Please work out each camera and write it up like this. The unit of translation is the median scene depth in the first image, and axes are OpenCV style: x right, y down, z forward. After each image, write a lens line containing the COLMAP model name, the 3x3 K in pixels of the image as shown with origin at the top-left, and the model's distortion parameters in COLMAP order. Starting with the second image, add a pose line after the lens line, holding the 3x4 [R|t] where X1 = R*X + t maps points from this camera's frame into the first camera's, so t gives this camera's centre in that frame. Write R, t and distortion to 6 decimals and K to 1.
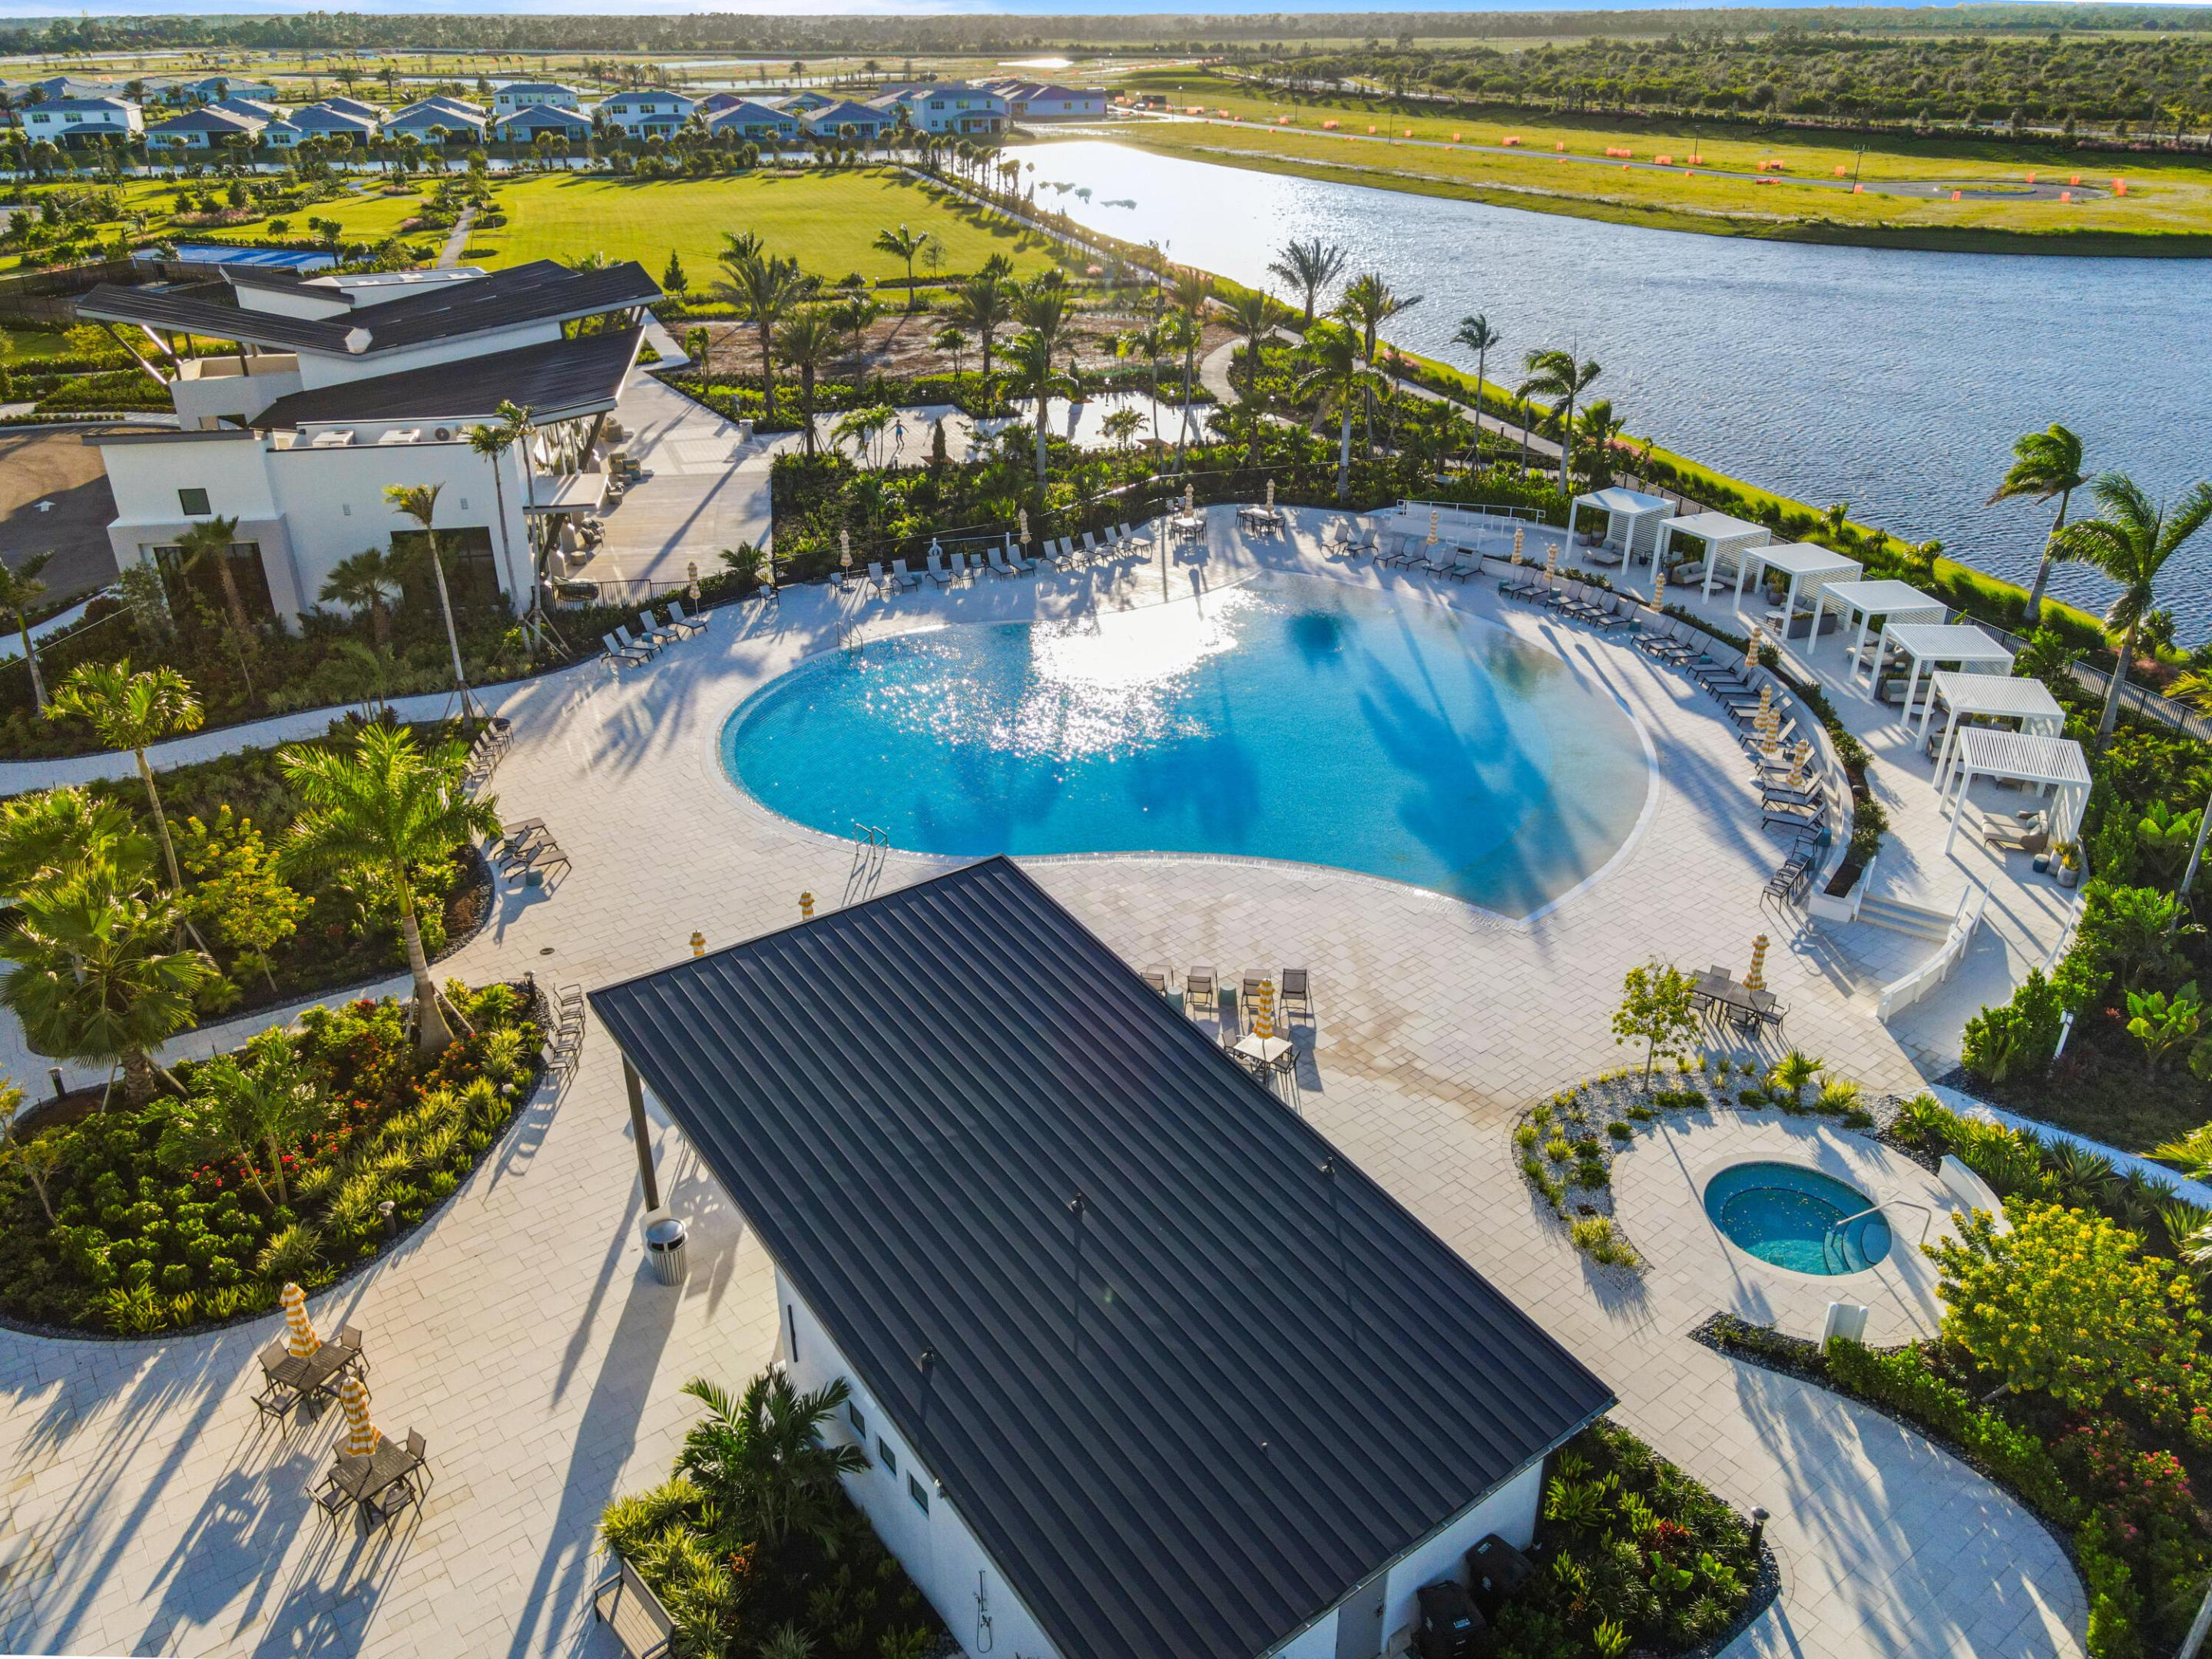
lens RADIAL K [[1673.2, 0, 1112.6], [0, 1673.2, 831.5], [0, 0, 1]] dist [0.022644, -0.008607]
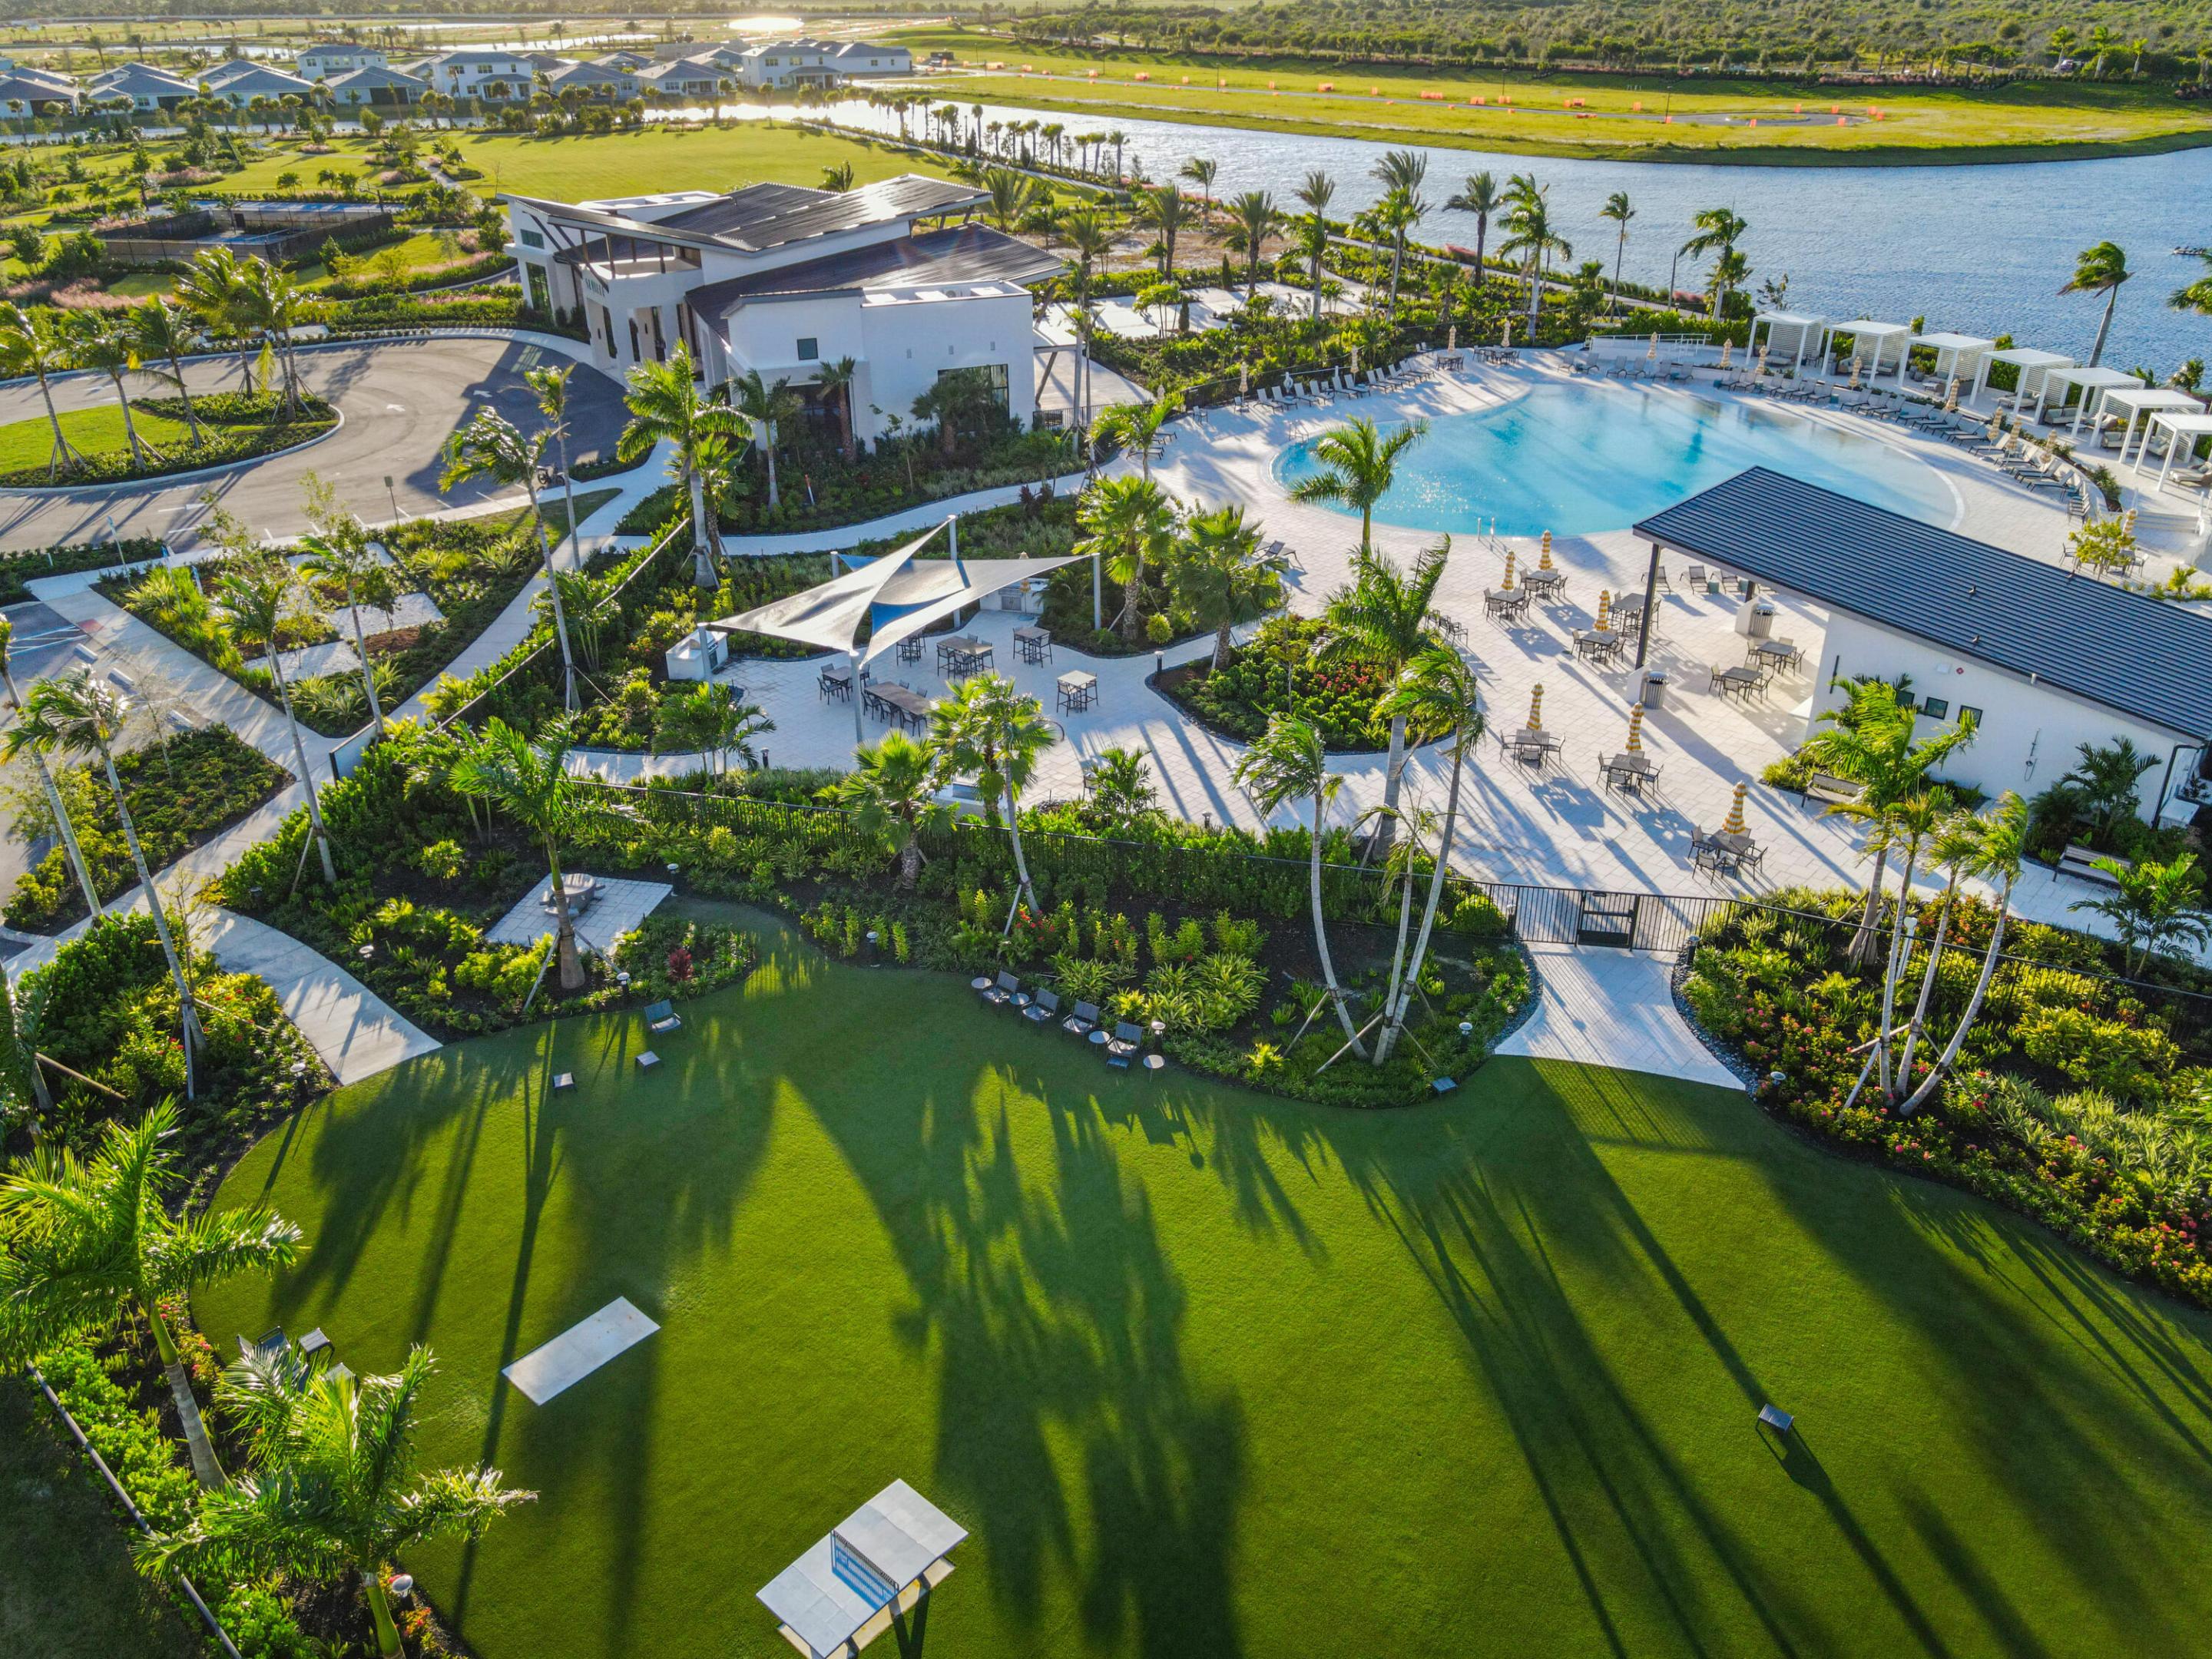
lens RADIAL K [[1673.2, 0, 1097.0], [0, 1673.2, 826.0], [0, 0, 1]] dist [0.022644, -0.008607]
pose [[0.982812, -0.086737, 0.162963, -0.179857], [0.084076, 0.996190, 0.023167, 0.048990], [-0.164351, -0.009068, 0.986360, -0.099168]]
